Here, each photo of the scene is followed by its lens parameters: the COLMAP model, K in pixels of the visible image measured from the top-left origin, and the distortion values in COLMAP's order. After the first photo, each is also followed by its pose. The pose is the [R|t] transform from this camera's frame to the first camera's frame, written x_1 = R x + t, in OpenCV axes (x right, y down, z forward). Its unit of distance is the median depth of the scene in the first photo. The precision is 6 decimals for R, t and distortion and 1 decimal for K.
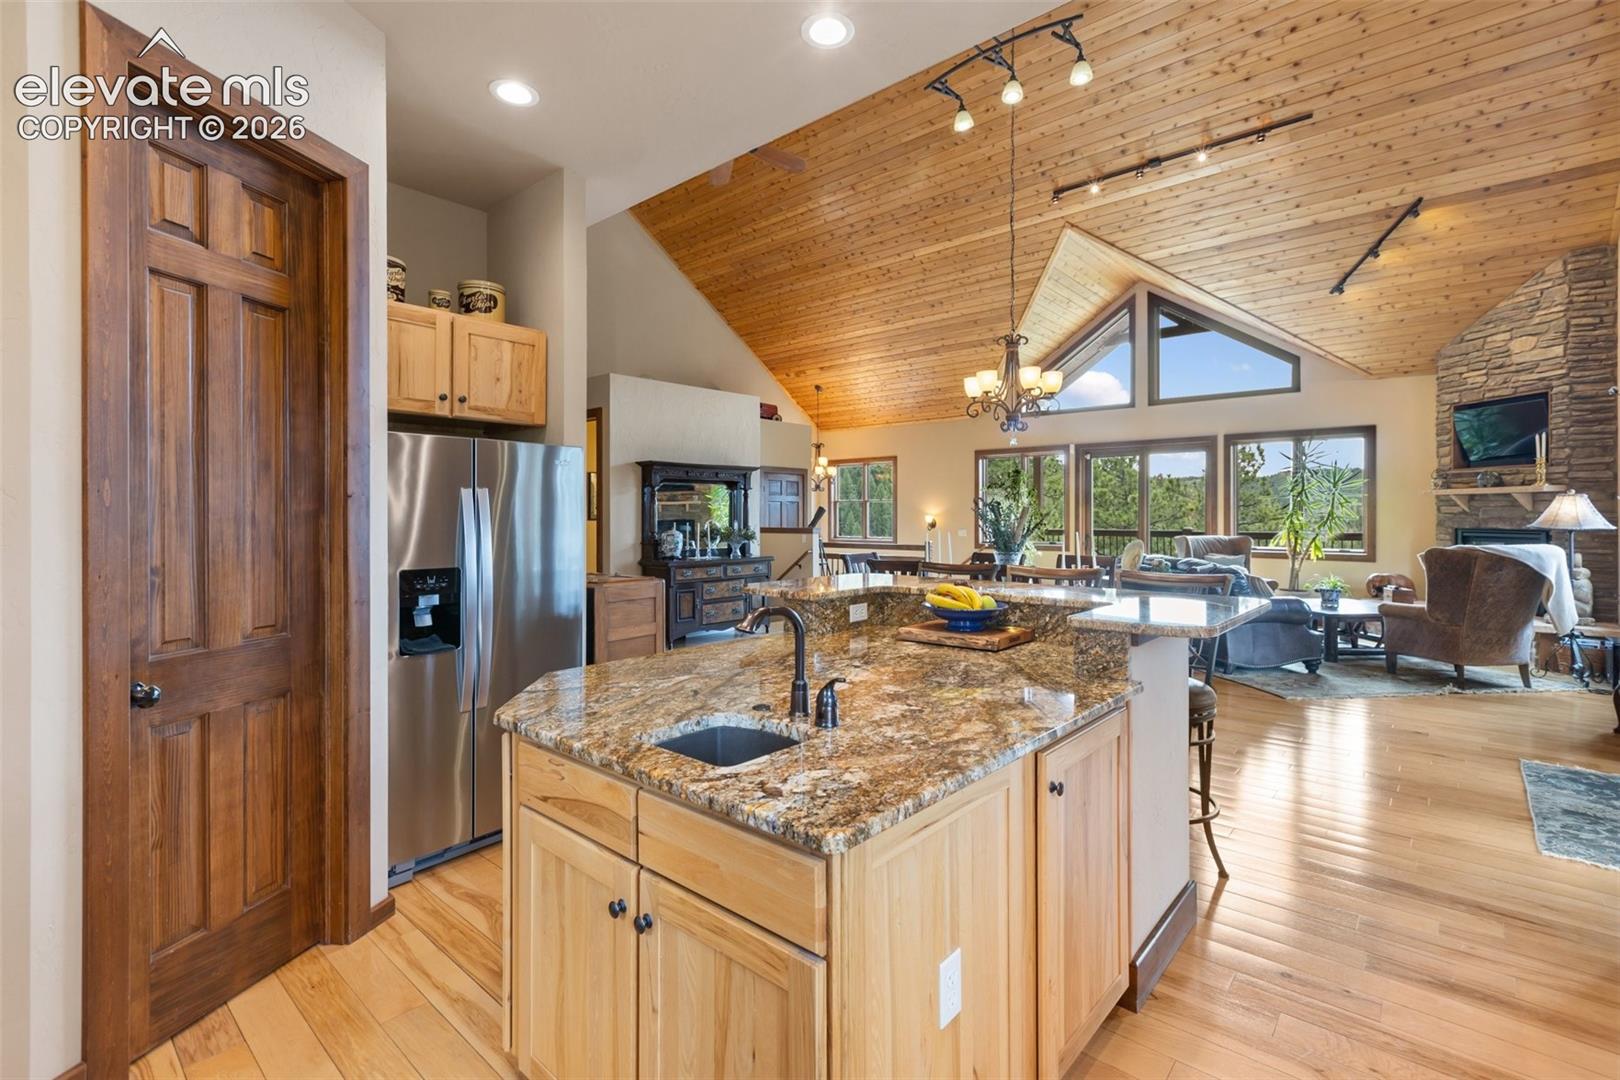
lens RADIAL K [[740.7, 0, 809.6], [0, 740.7, 526.6], [0, 0, 1]] dist [0.001758, -0.000220]
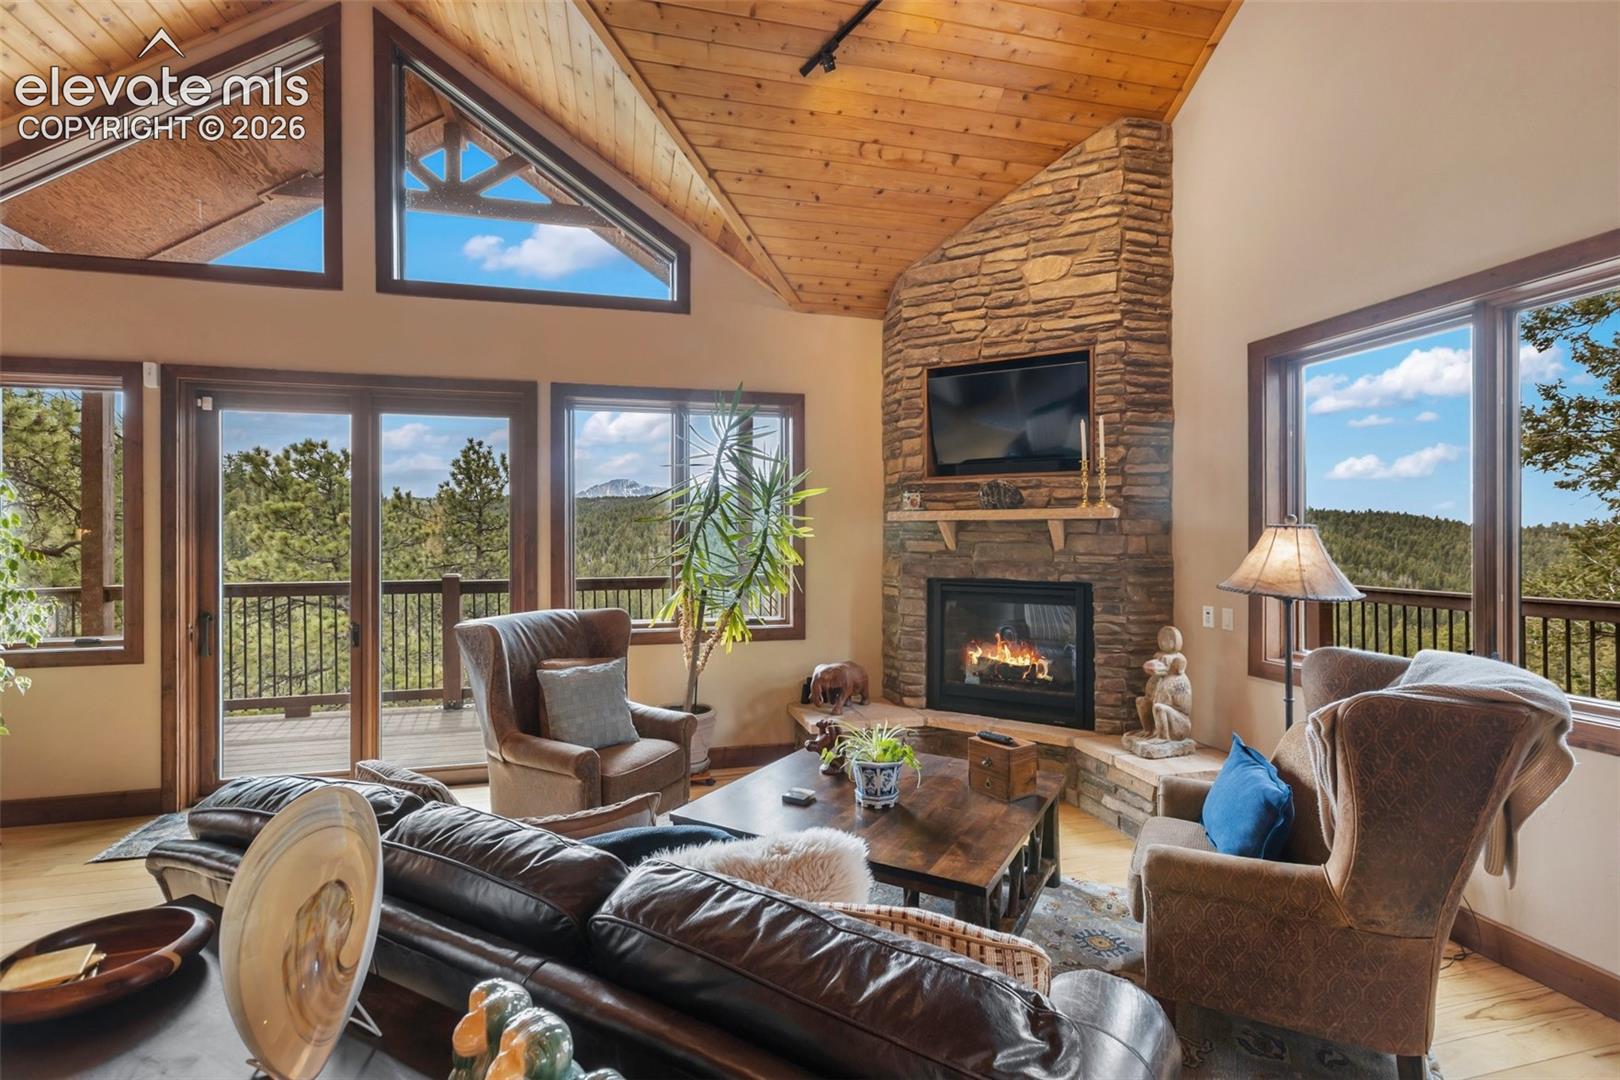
lens RADIAL K [[740.7, 0, 809.6], [0, 740.7, 526.6], [0, 0, 1]] dist [0.001758, -0.000220]
pose [[0.566274, 0.011332, 0.824139, 0.361794], [0.012848, 0.999663, -0.022573, -0.028641], [-0.824117, 0.023371, 0.565938, 0.806449]]
